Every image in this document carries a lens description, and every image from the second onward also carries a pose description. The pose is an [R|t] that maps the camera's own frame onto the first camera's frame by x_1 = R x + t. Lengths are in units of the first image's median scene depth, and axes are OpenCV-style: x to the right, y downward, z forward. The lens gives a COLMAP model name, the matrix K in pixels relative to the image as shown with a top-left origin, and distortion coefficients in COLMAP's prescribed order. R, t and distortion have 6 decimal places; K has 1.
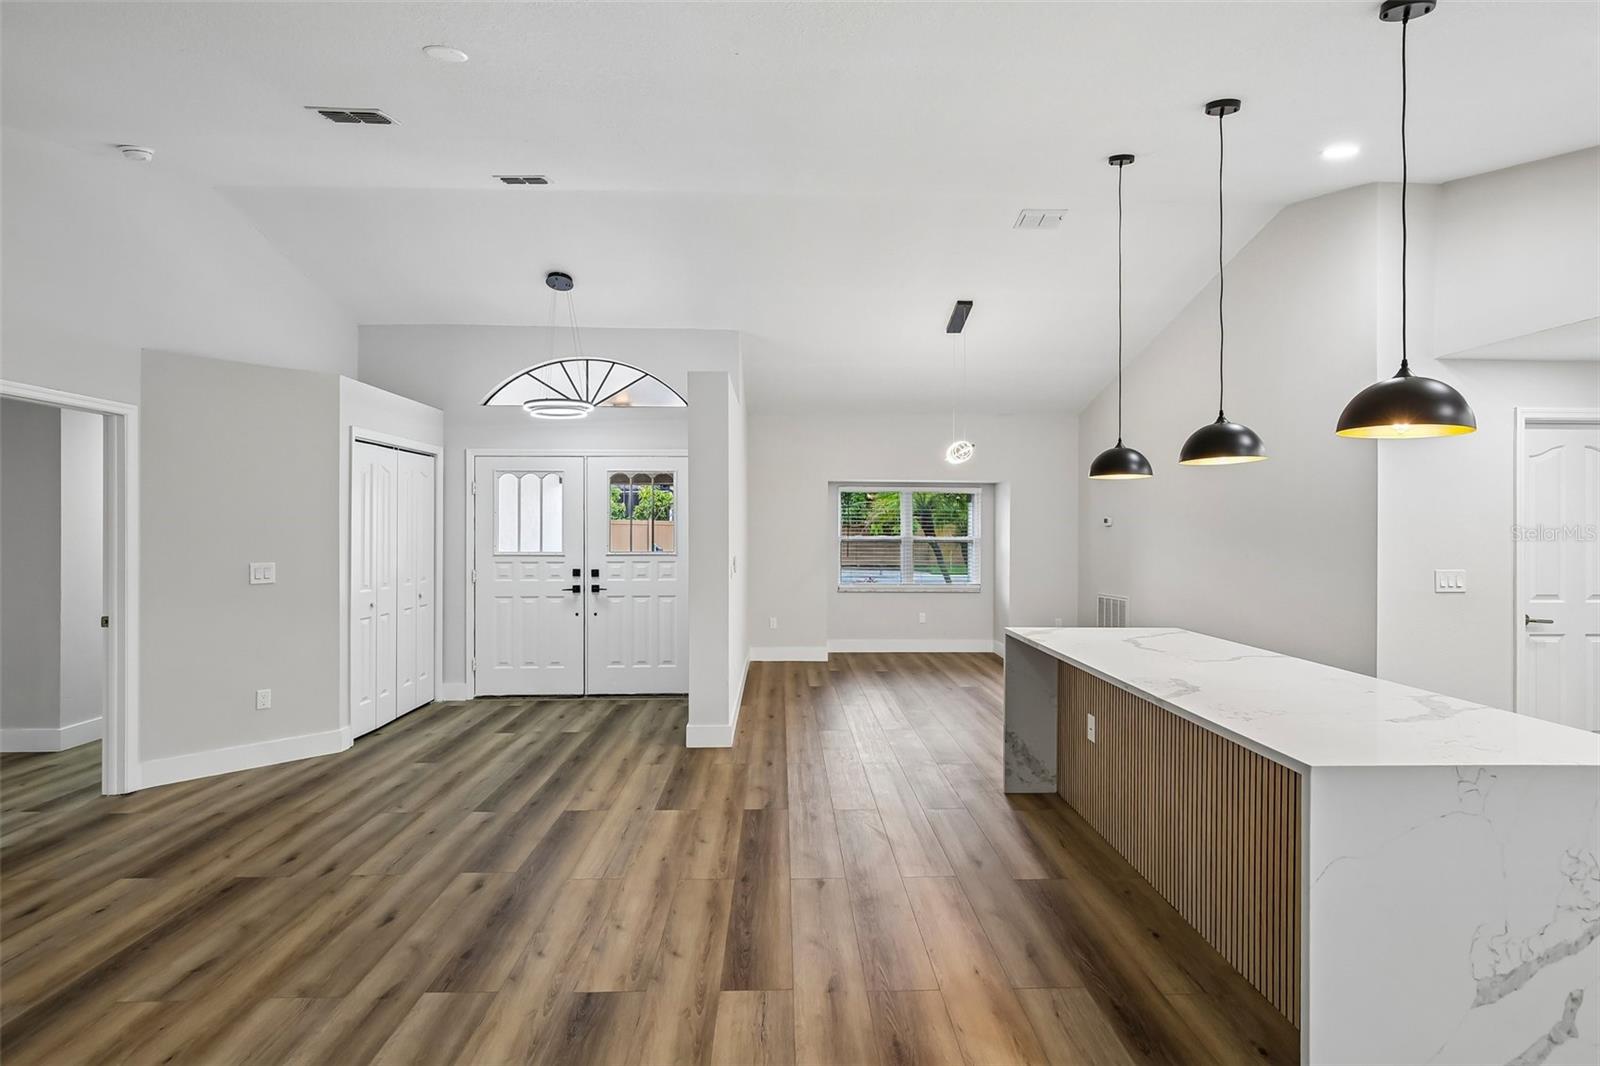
lens RADIAL K [[760.1, 0, 800.5], [0, 760.1, 525.4], [0, 0, 1]] dist [-0.011836, 0.006351]
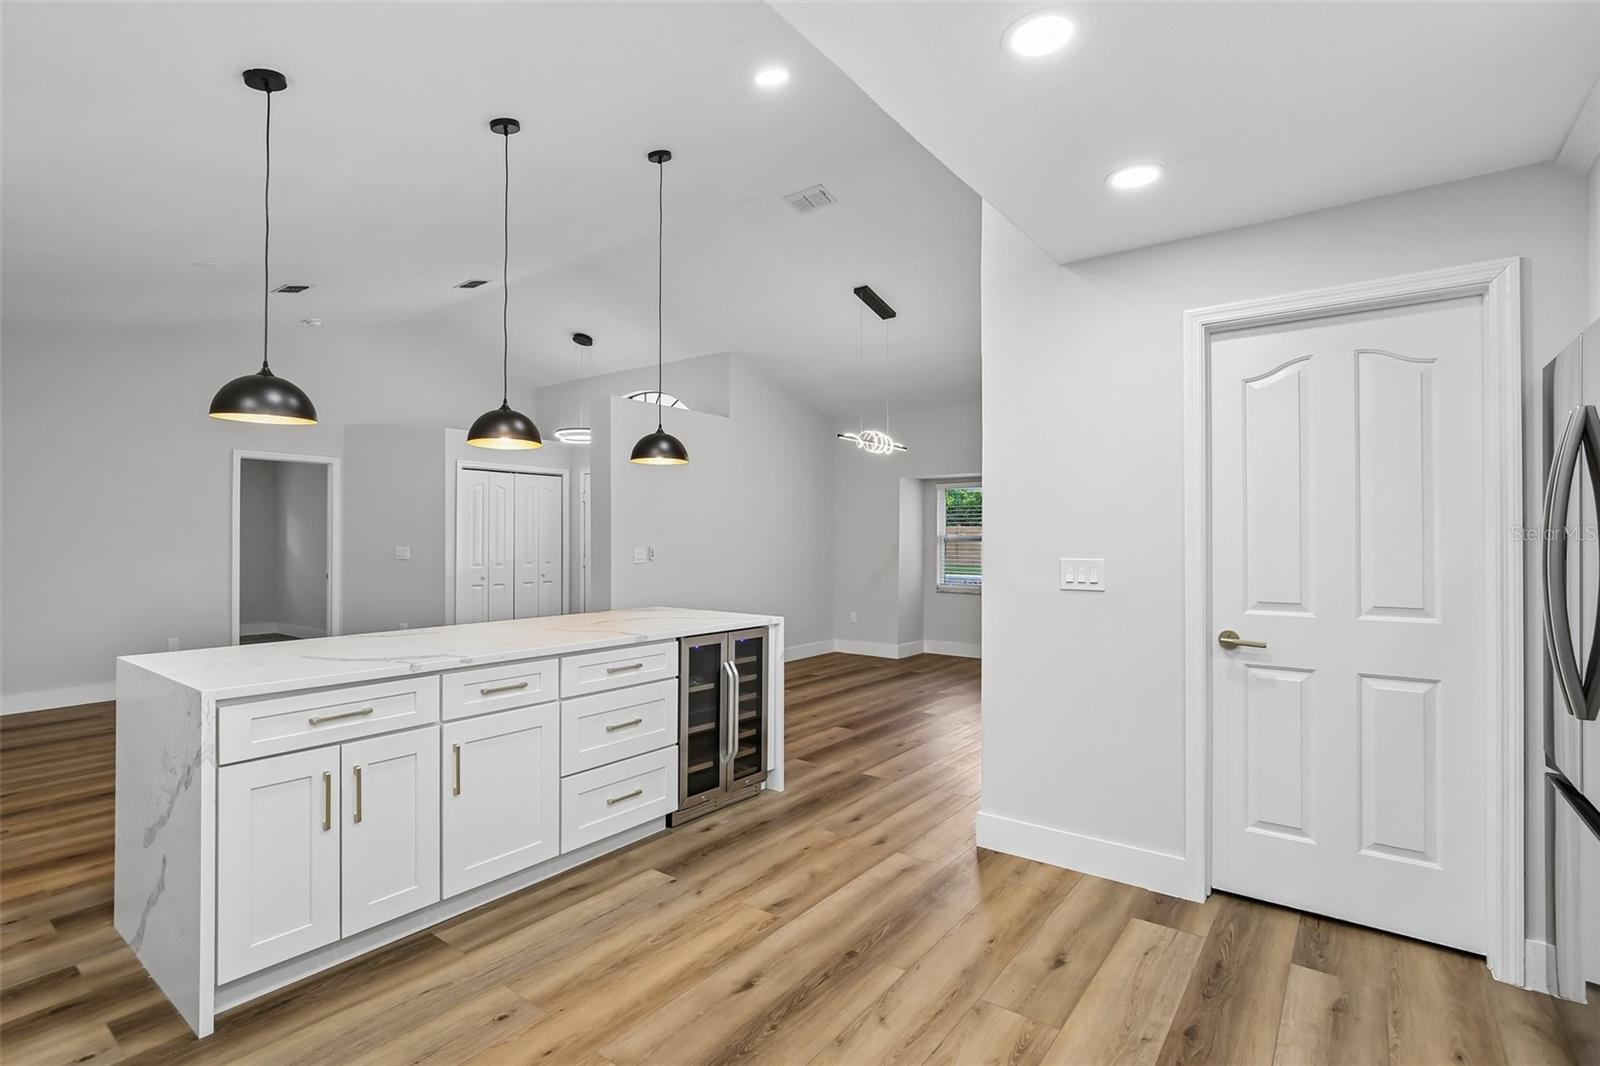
lens RADIAL K [[760.1, 0, 797.3], [0, 760.1, 530.6], [0, 0, 1]] dist [-0.011836, 0.006351]
pose [[0.775179, -0.010723, -0.631651, 0.966534], [0.006580, 0.999939, -0.008899, 0.032582], [0.631708, 0.002742, 0.775202, 0.249055]]
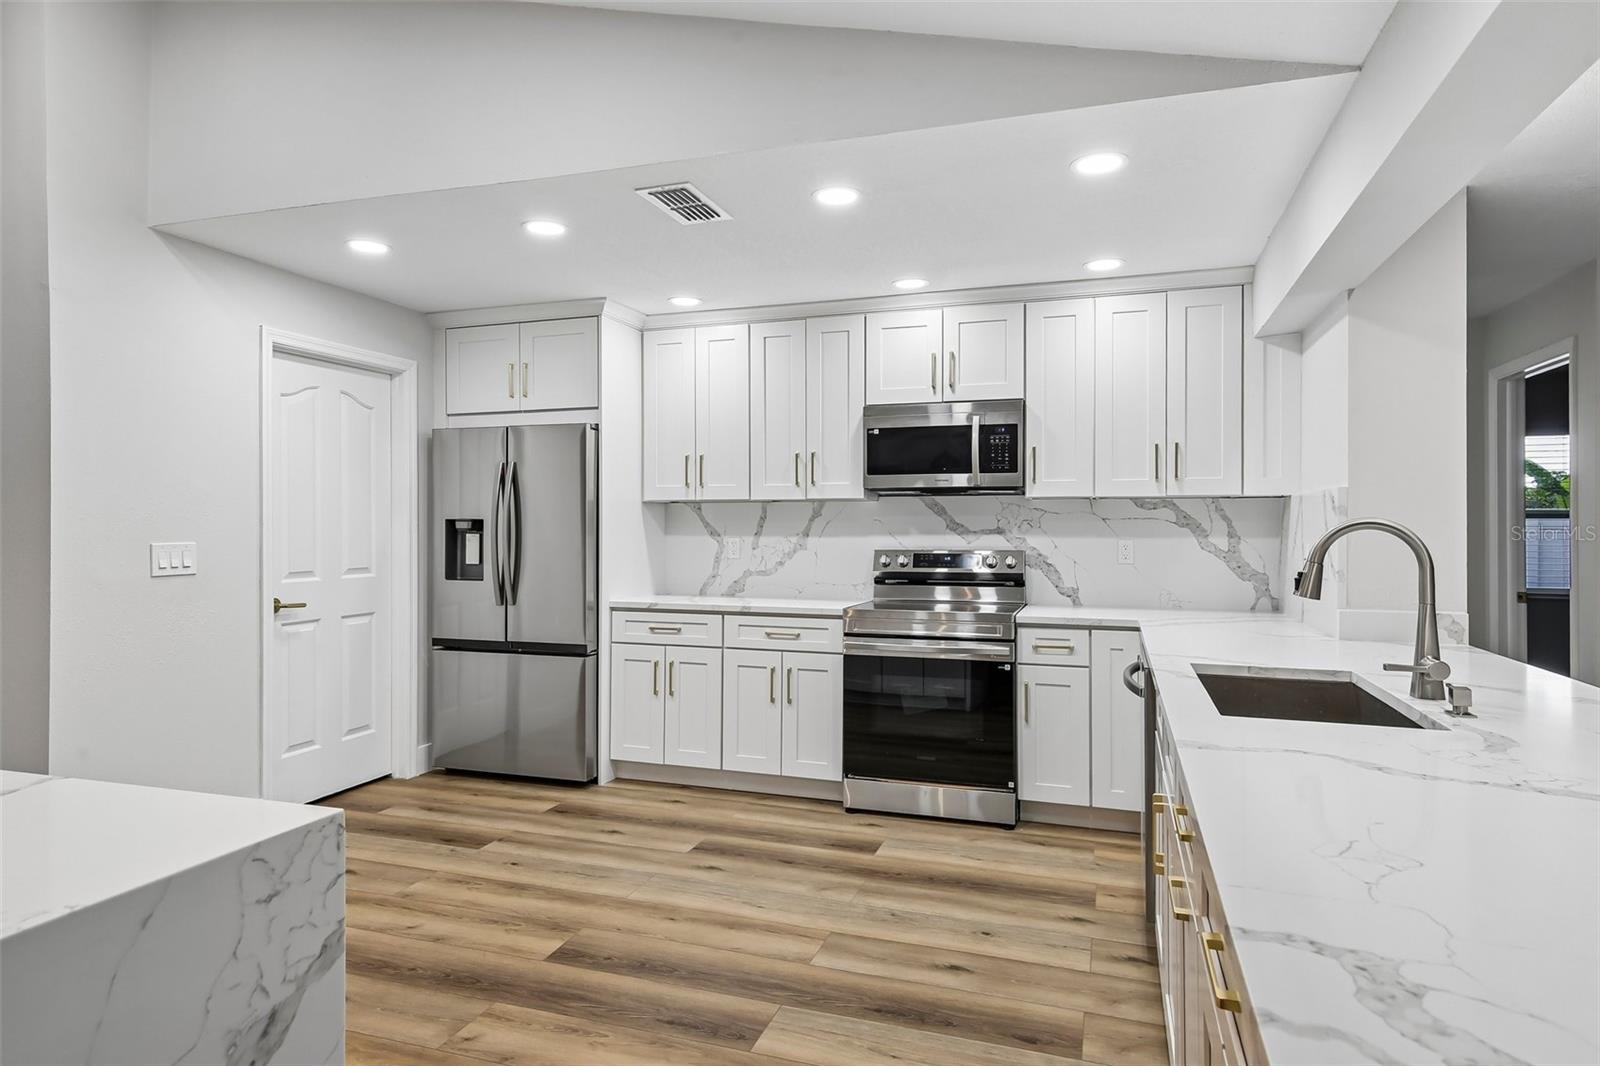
lens RADIAL K [[907.4, 0, 805.6], [0, 907.4, 520.3], [0, 0, 1]] dist [0.019635, -0.002025]
pose [[0.346707, -0.001836, 0.937972, 0.244219], [-0.000265, 0.999998, 0.002056, 0.031833], [-0.937974, -0.000961, 0.346706, 0.152278]]
